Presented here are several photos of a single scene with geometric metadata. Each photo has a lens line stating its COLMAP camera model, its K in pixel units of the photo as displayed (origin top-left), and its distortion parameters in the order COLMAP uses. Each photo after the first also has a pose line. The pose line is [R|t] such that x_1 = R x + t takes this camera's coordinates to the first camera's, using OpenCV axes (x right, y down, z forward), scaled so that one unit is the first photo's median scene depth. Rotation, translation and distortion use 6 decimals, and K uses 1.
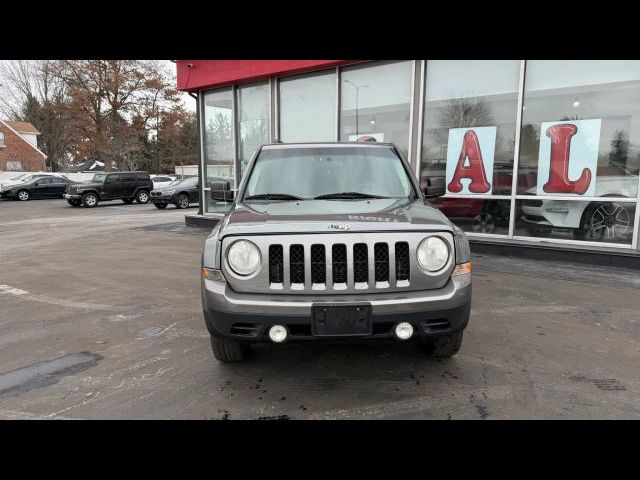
lens RADIAL K [[455.5, 0, 308.4], [0, 455.5, 258.3], [0, 0, 1]] dist [0.051331, -0.074249]
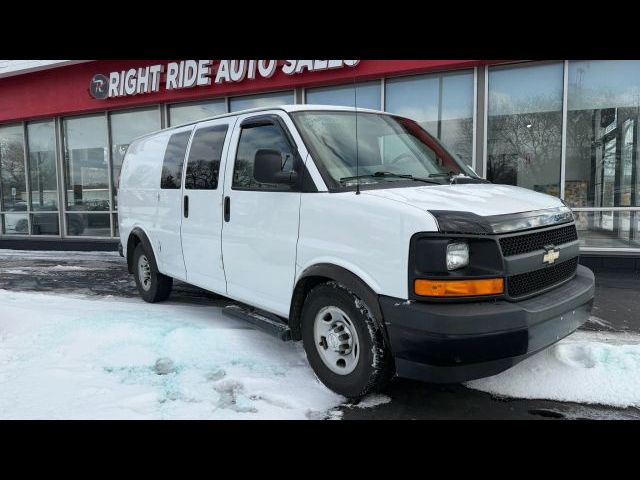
lens RADIAL K [[455.5, 0, 318.3], [0, 455.5, 243.4], [0, 0, 1]] dist [0.051331, -0.074249]
pose [[0.962535, -0.043443, 0.267655, 0.103414], [0.065212, 0.995199, -0.072983, 0.025411], [-0.263200, 0.087703, 0.960747, -0.120210]]
